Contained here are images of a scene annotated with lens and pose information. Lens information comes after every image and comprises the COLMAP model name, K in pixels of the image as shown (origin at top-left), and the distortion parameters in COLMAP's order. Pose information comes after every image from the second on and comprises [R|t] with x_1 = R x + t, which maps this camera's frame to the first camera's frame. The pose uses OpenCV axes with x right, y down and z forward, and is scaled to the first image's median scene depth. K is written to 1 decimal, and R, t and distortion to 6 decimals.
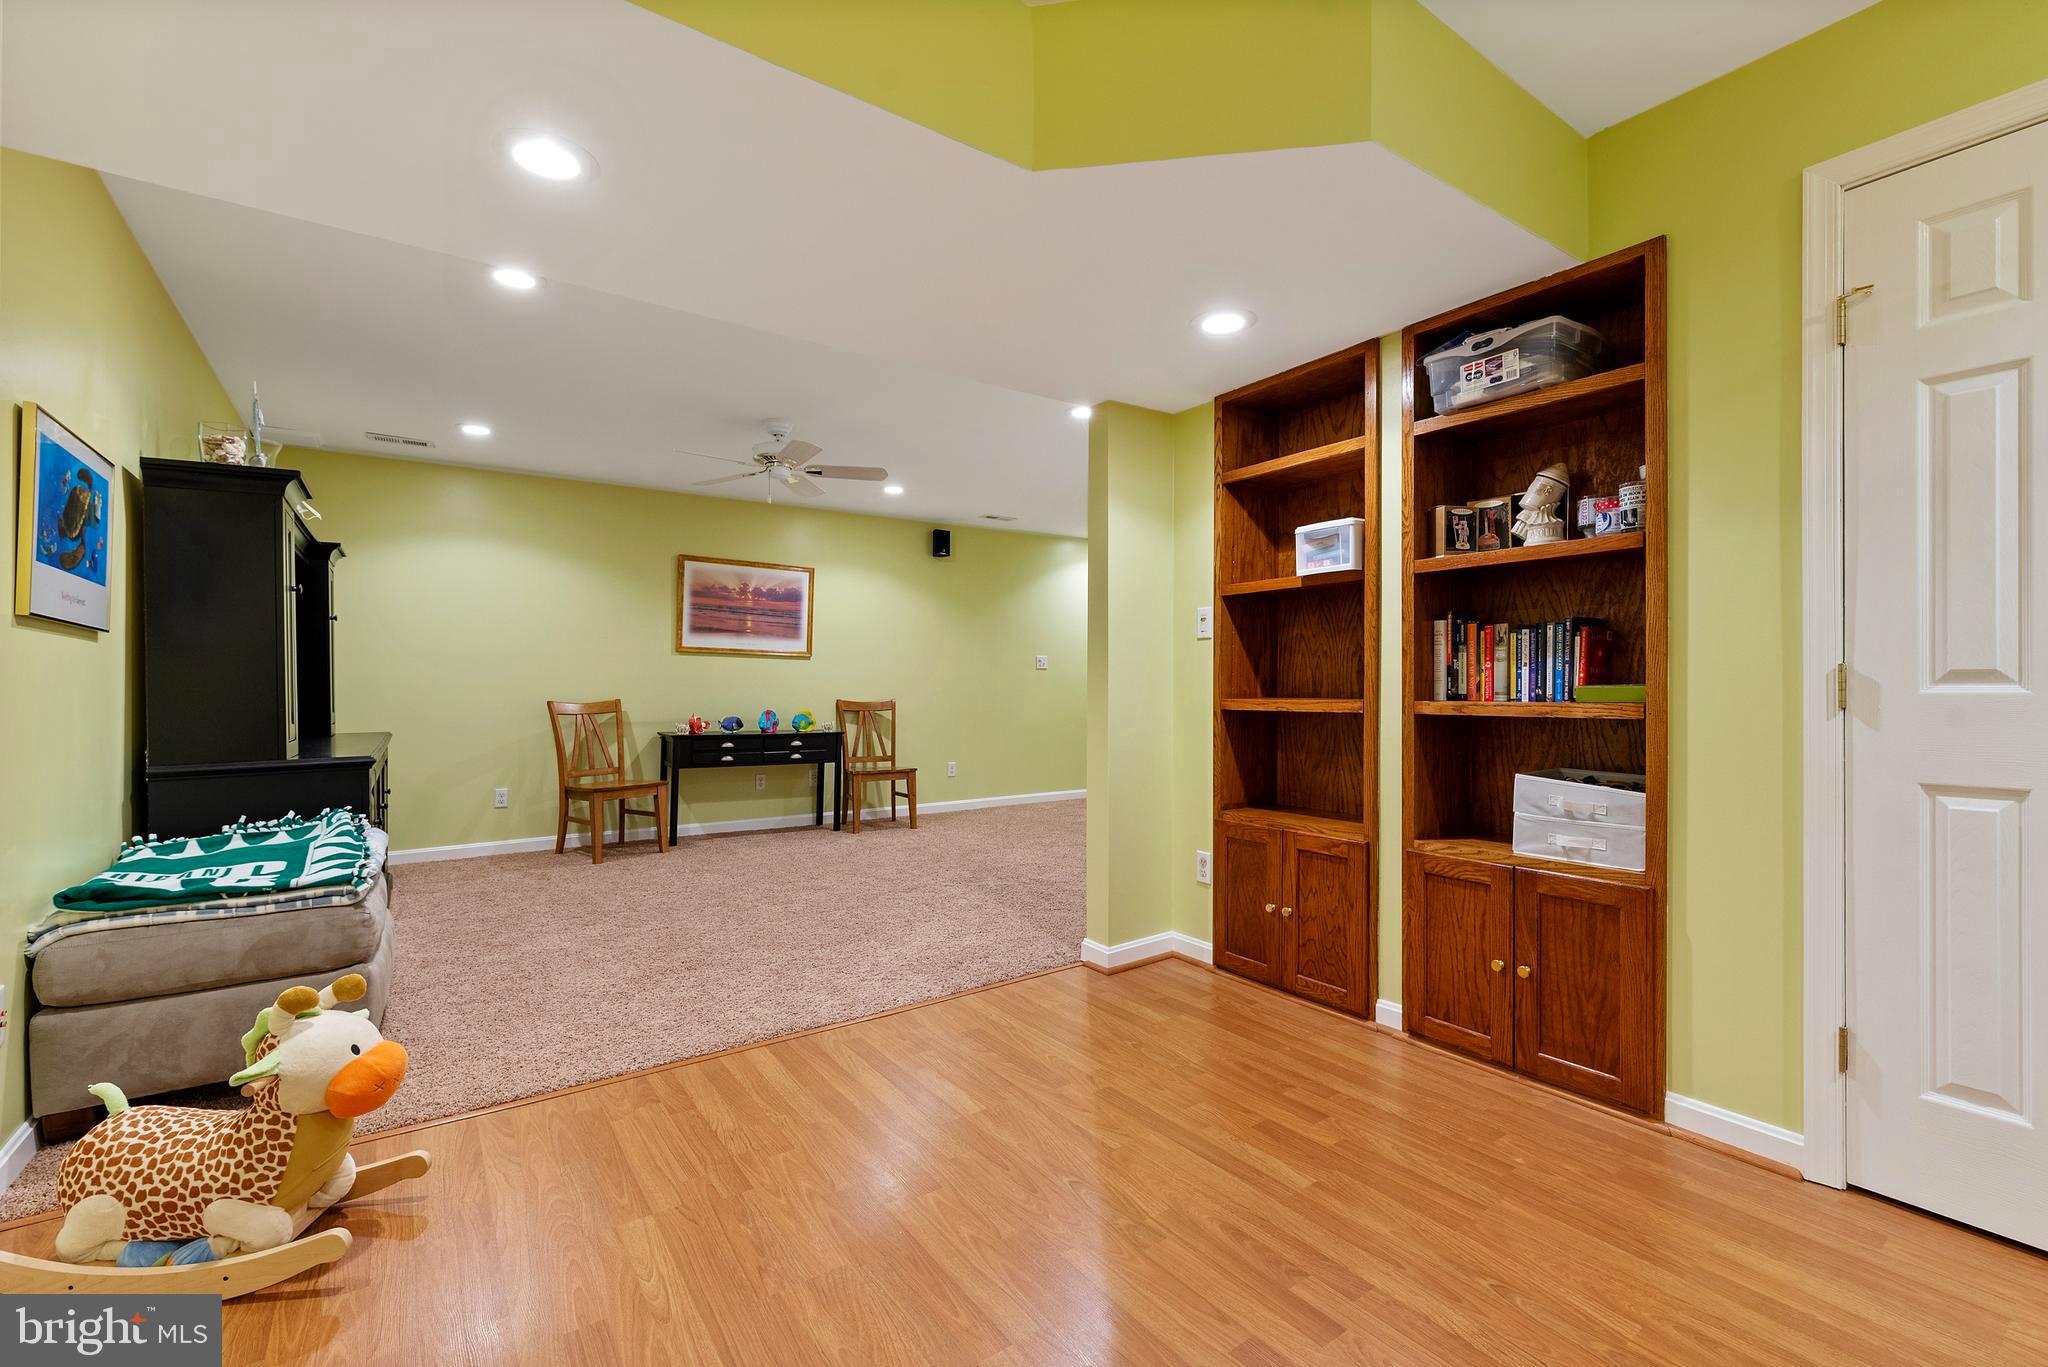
lens RADIAL K [[874.2, 0, 1030.9], [0, 874.2, 681.1], [0, 0, 1]] dist [0.003188, -0.001557]
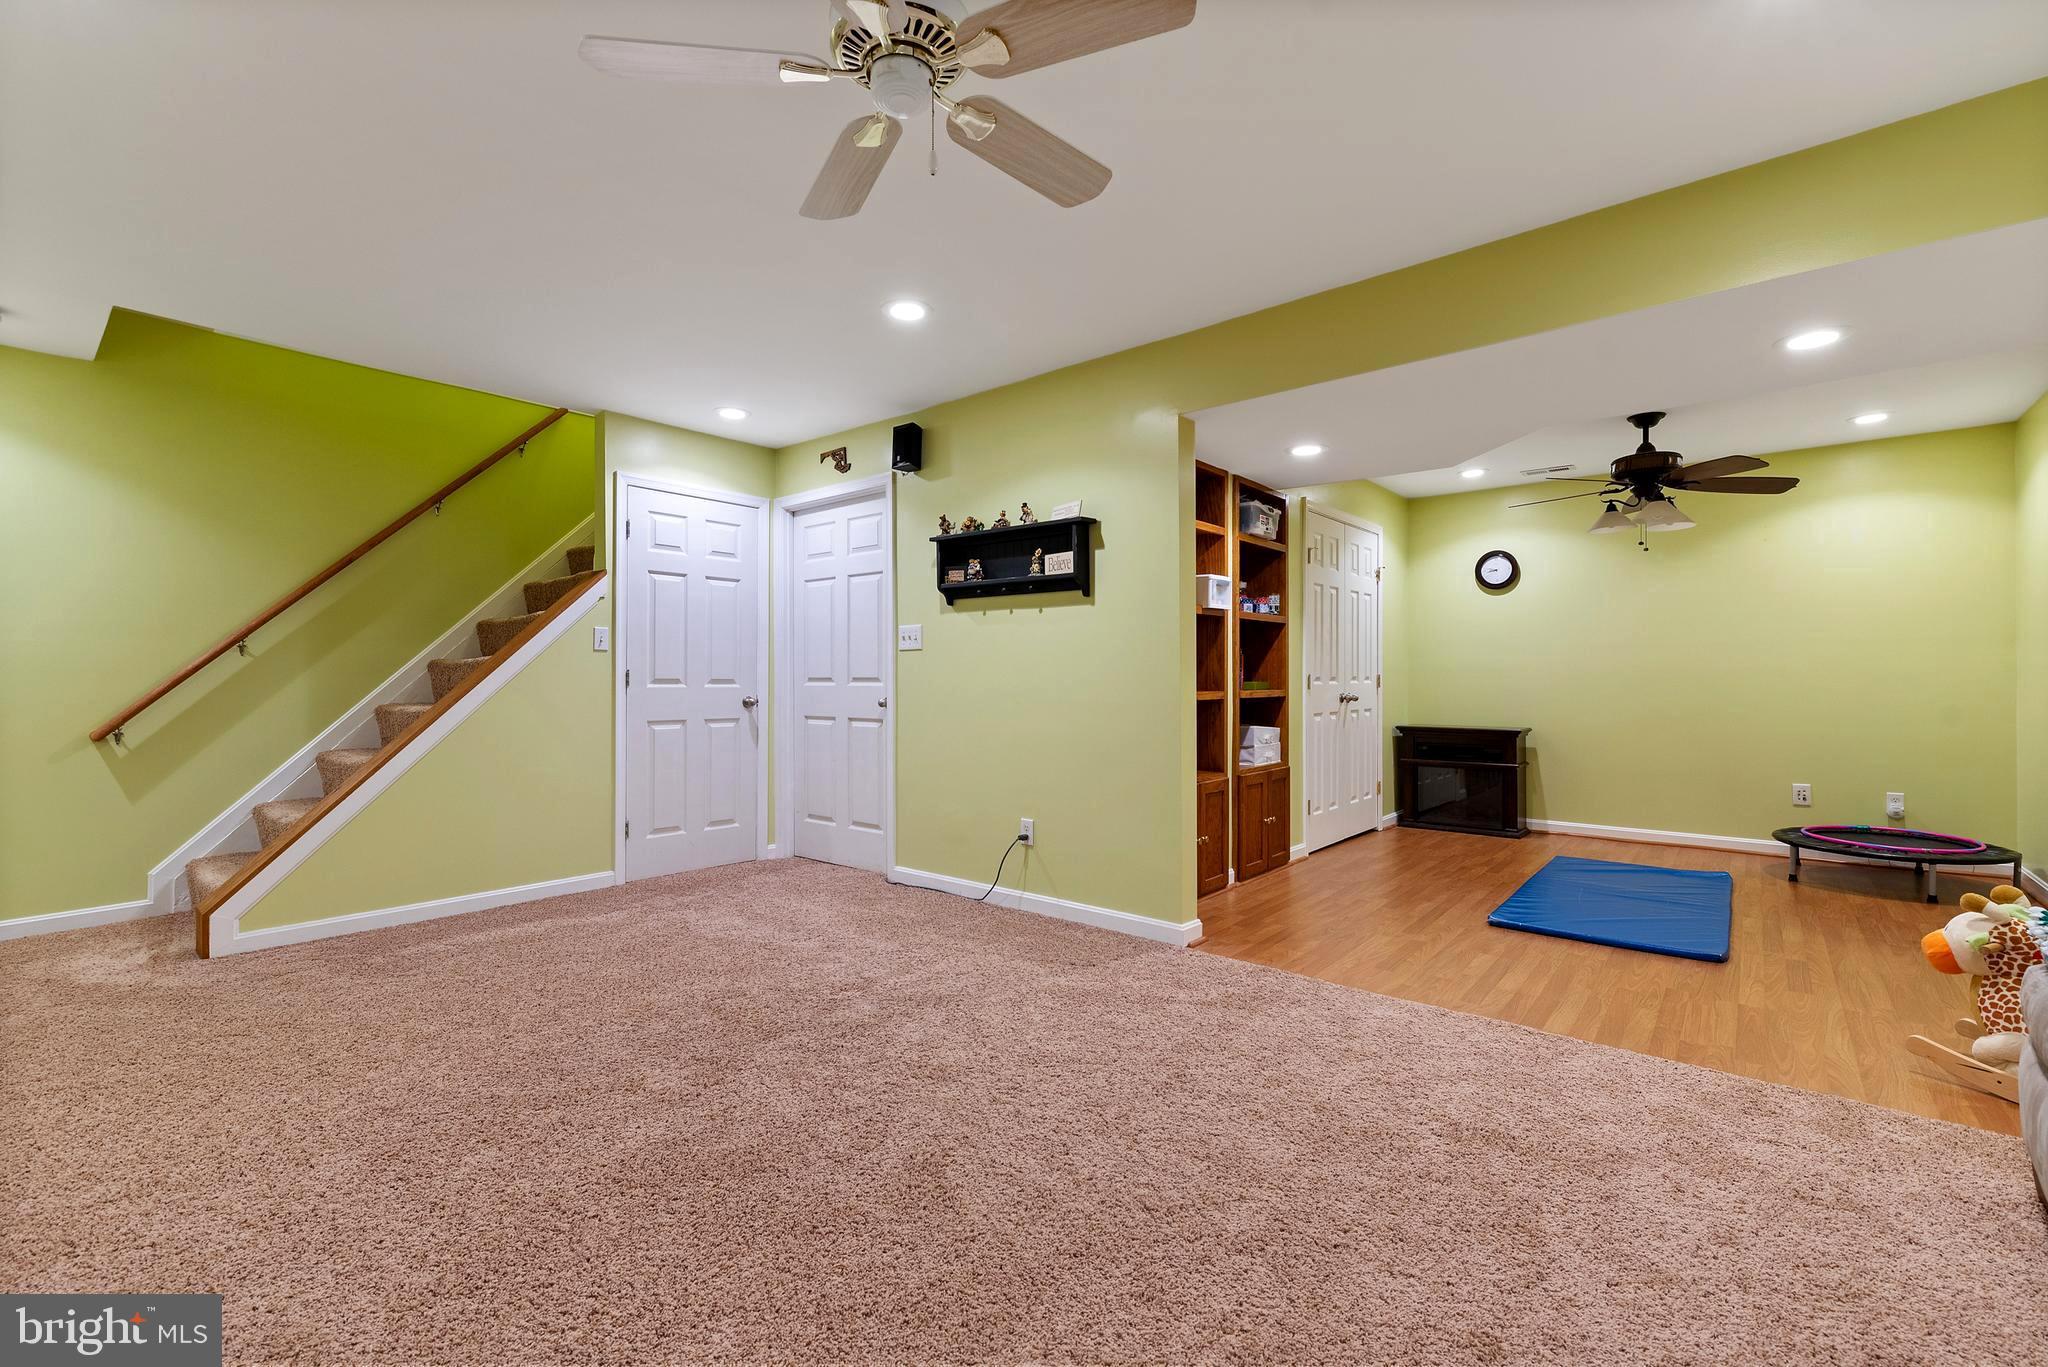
lens RADIAL K [[874.2, 0, 1023.7], [0, 874.2, 680.0], [0, 0, 1]] dist [0.003188, -0.001557]
pose [[-0.250238, 0.001938, 0.968182, -1.376096], [-0.005487, 0.999979, -0.003419, 0.009874], [-0.968169, -0.006168, -0.250222, 2.208479]]
